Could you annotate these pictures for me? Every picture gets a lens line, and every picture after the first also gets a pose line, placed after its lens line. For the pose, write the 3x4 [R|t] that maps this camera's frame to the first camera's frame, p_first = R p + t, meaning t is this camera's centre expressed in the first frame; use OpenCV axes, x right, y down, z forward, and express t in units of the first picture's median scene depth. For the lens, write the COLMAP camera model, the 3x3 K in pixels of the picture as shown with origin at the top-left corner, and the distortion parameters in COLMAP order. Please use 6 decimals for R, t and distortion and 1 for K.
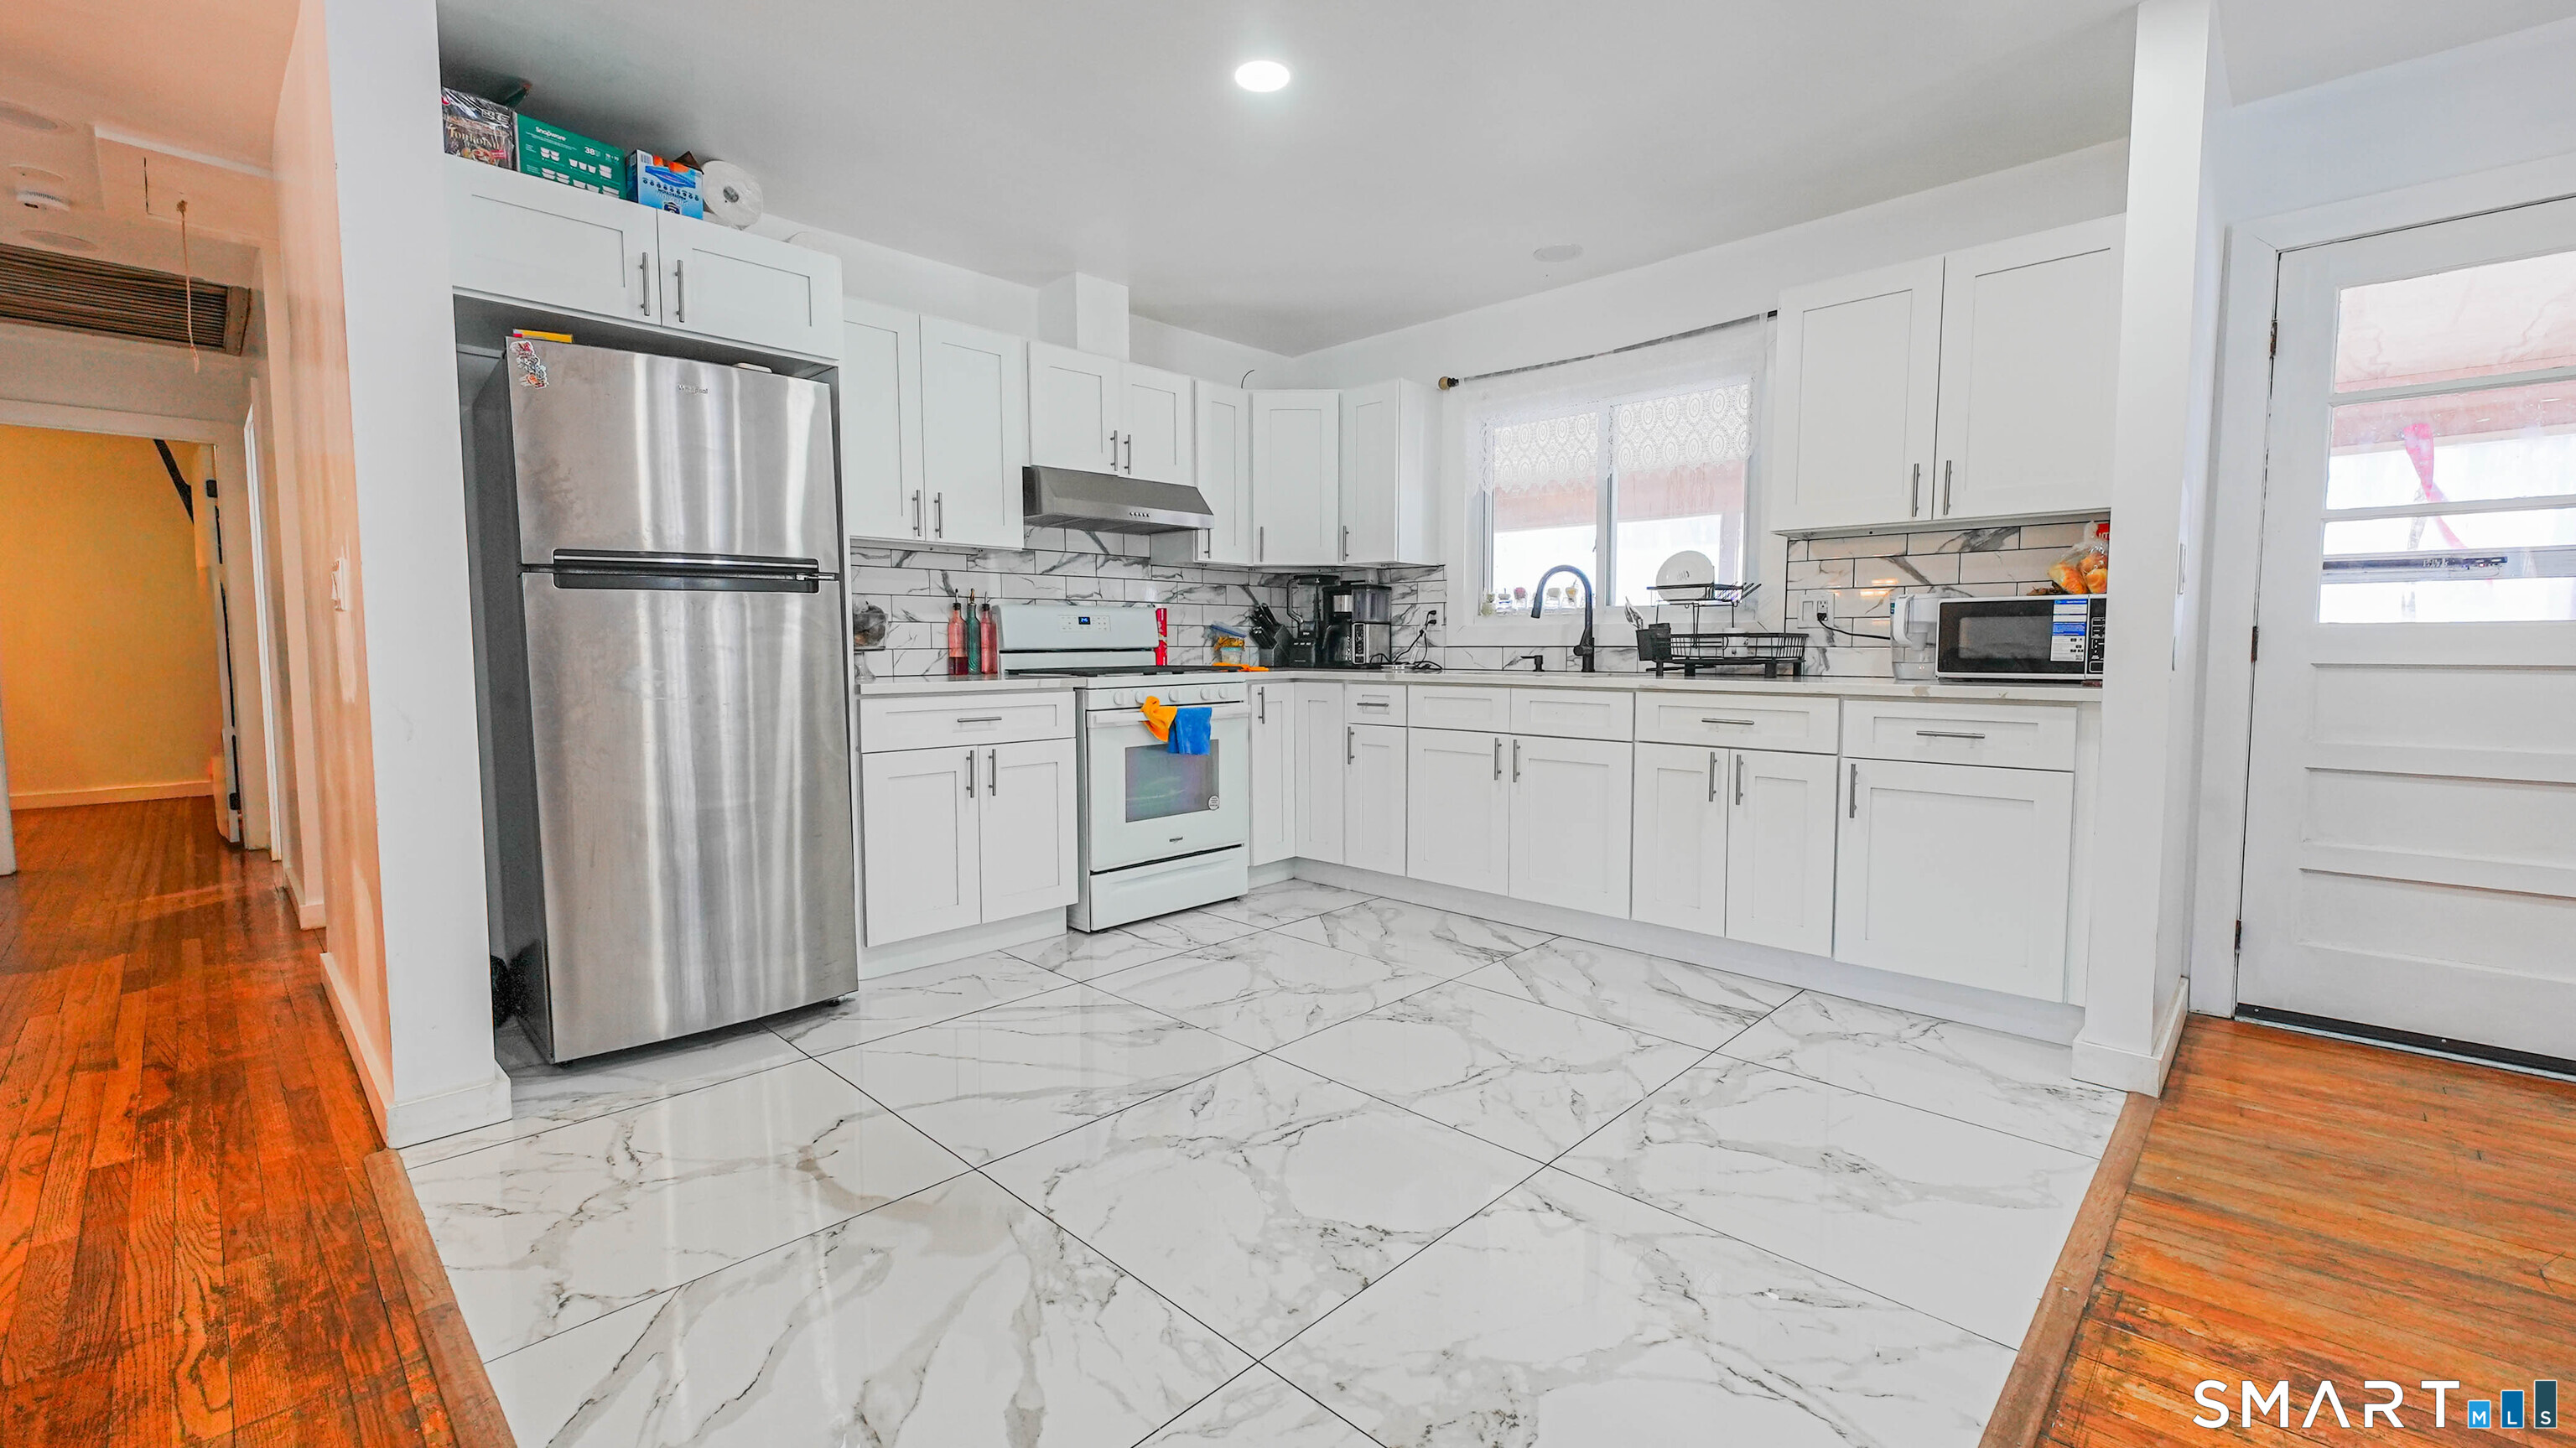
lens RADIAL K [[1043.8, 0, 1281.6], [0, 1043.8, 720.3], [0, 0, 1]] dist [0.001218, -0.000424]
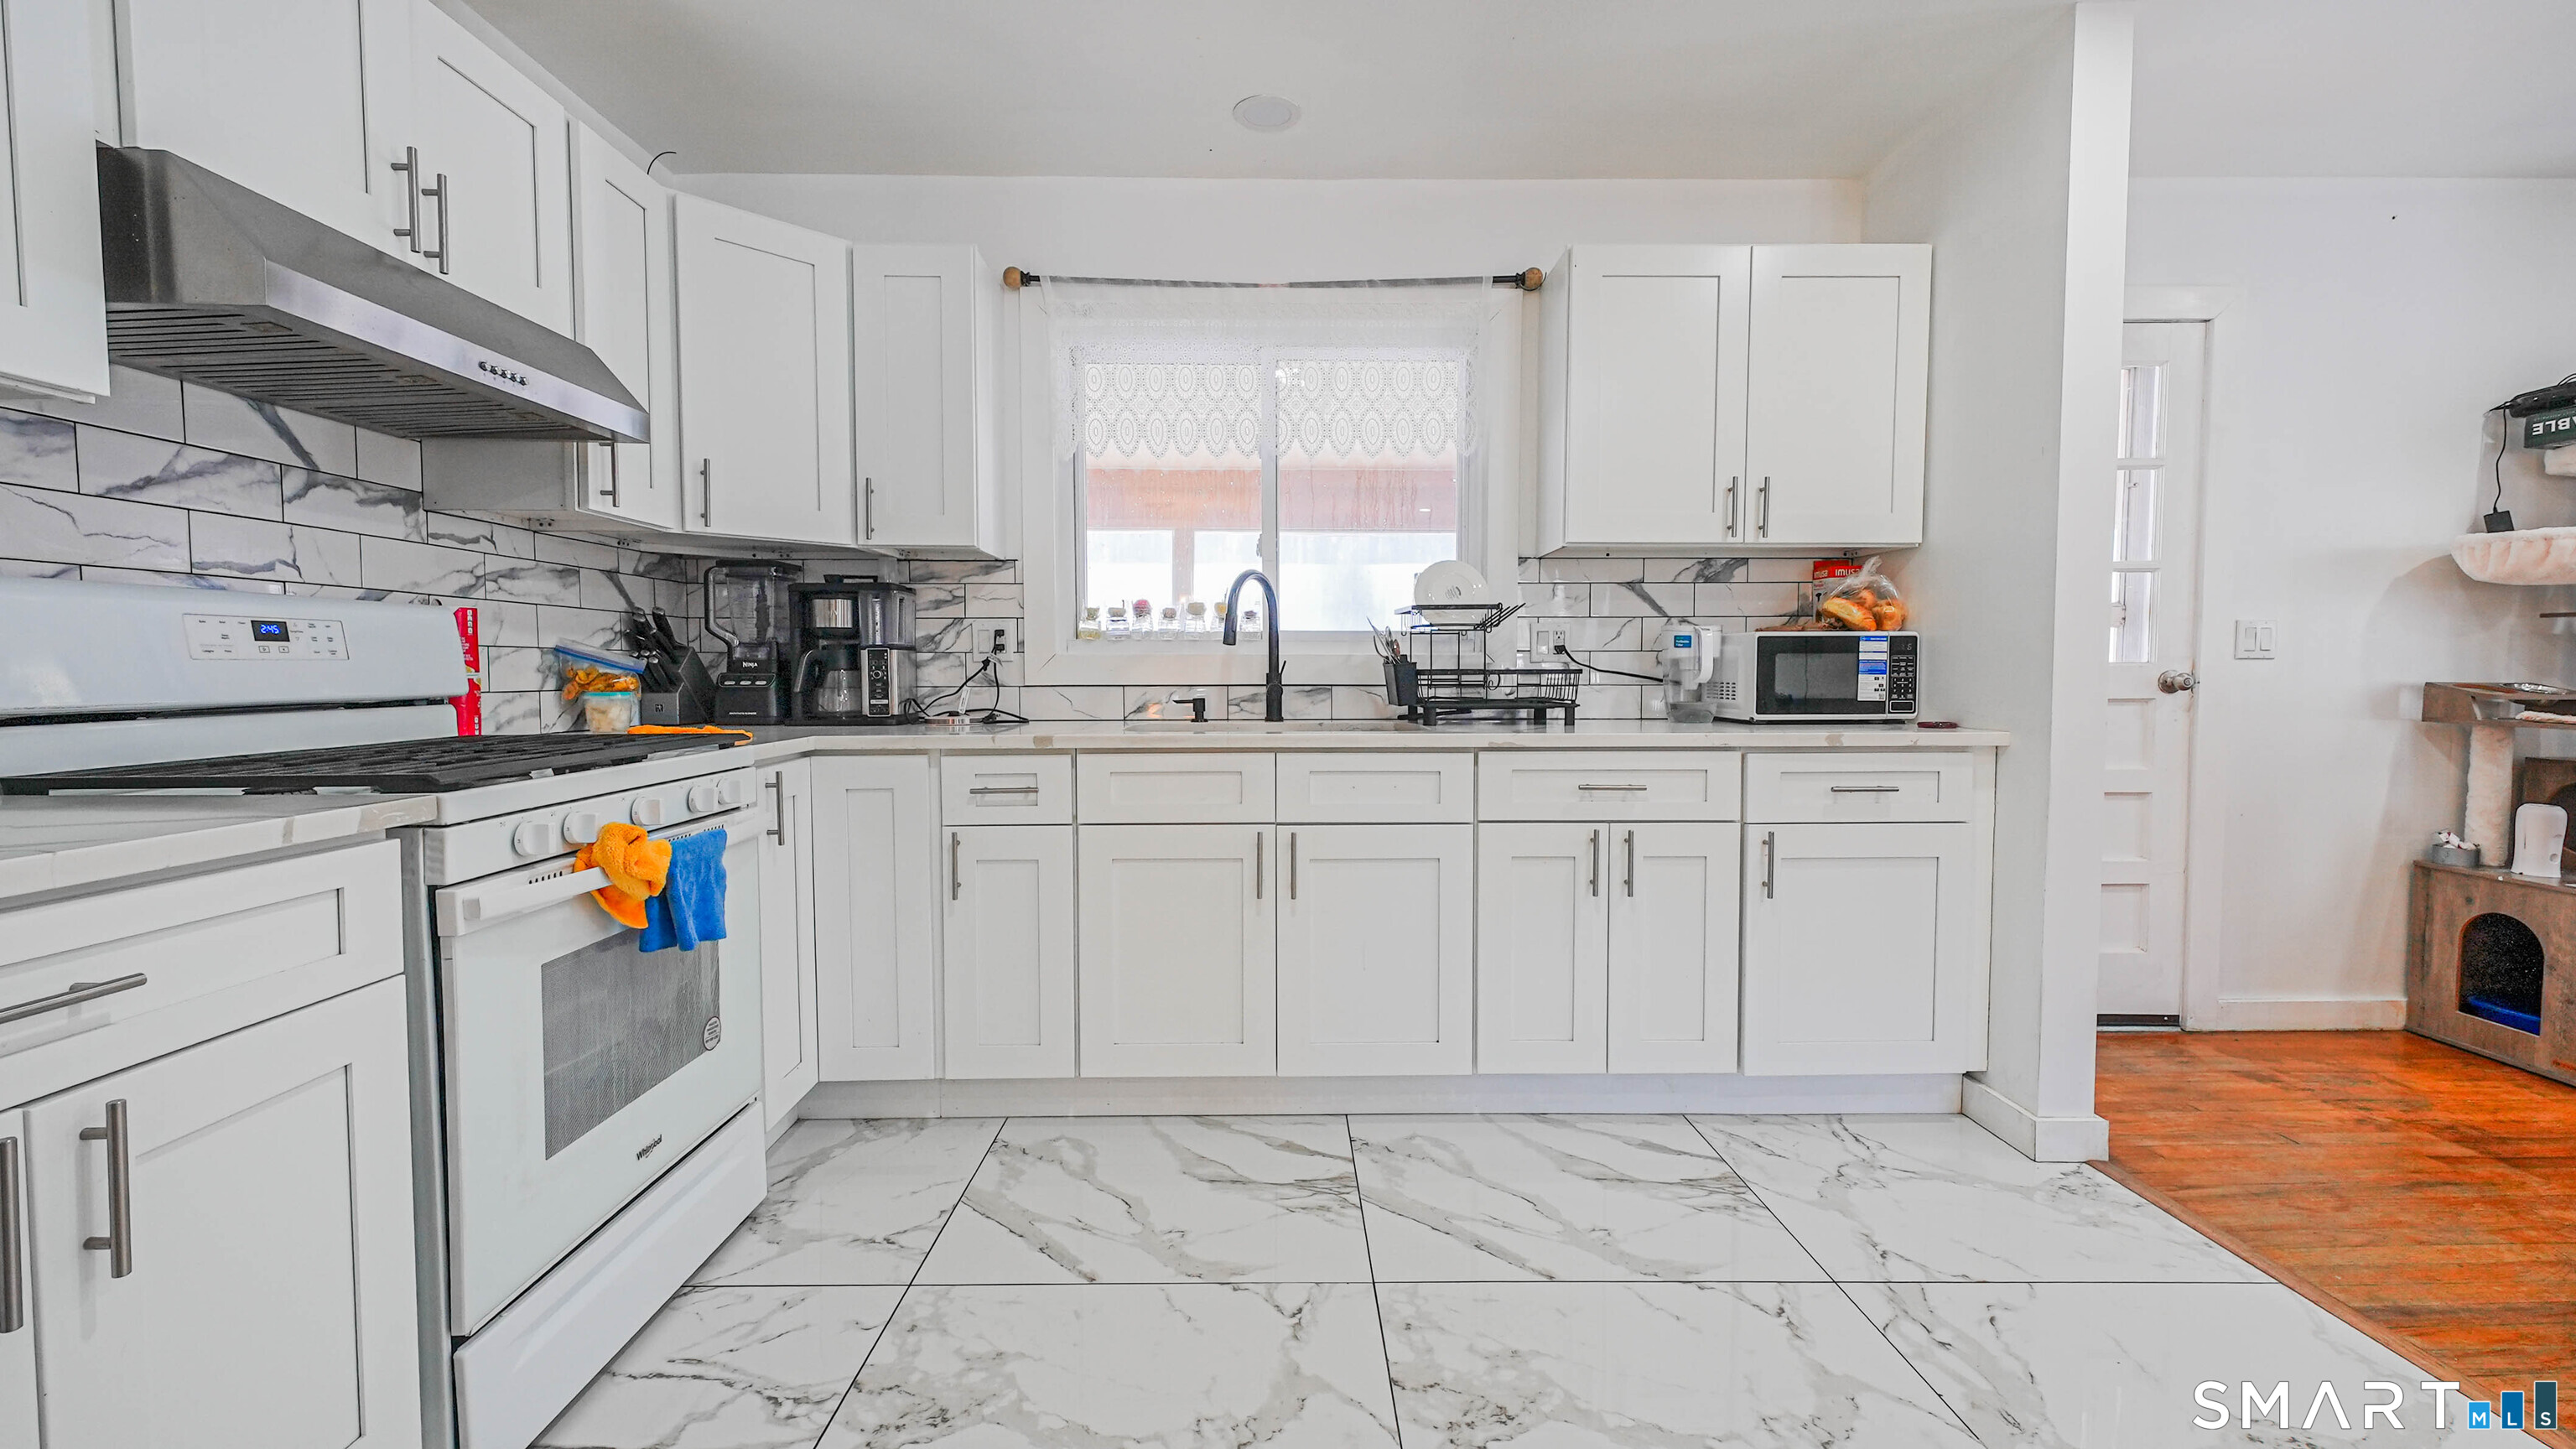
lens RADIAL K [[1029.8, 0, 1281.2], [0, 1029.8, 714.2], [0, 0, 1]] dist [0.012642, -0.004438]
pose [[0.708463, -0.030787, 0.705076, -0.209760], [0.052019, 0.998609, -0.008664, -0.045711], [-0.703828, 0.042816, 0.709079, 0.505543]]
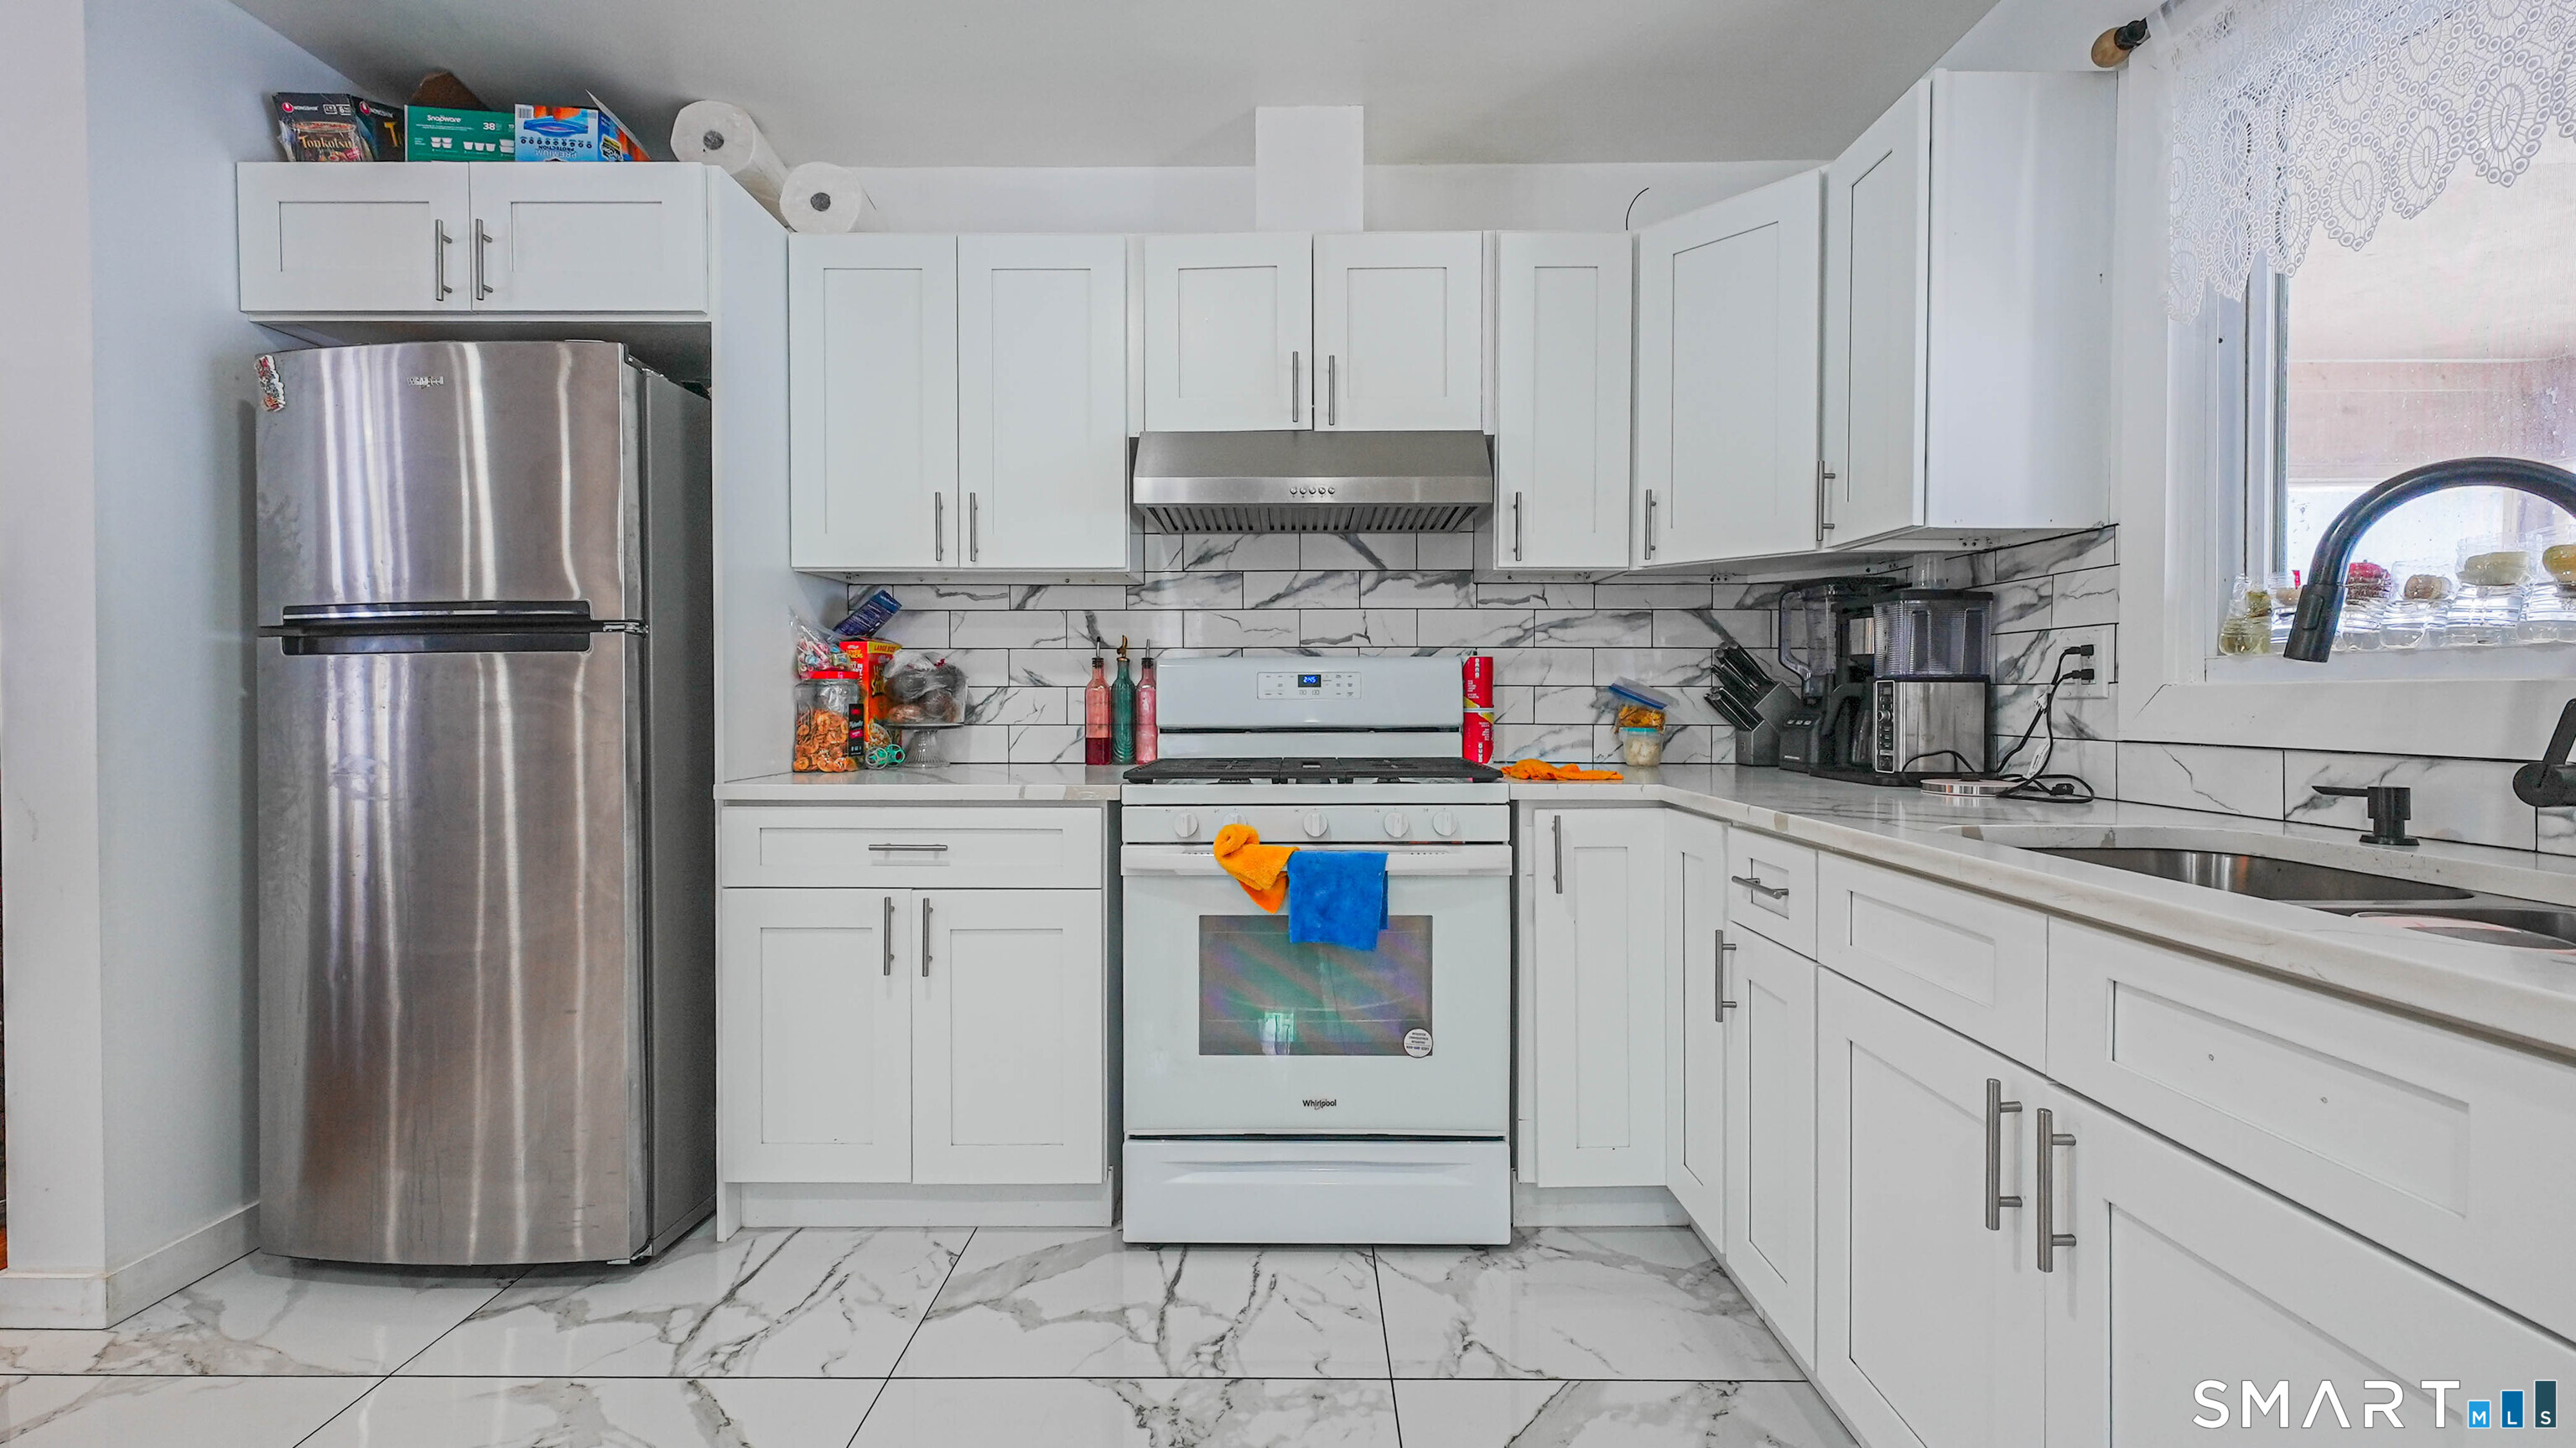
lens RADIAL K [[1059.7, 0, 1281.9], [0, 1059.7, 709.9], [0, 0, 1]] dist [0.004077, -0.000409]
pose [[0.694335, 0.011731, -0.719556, 0.259290], [-0.055228, 0.997787, -0.037025, -0.059278], [0.717530, 0.065448, 0.693446, 0.605574]]
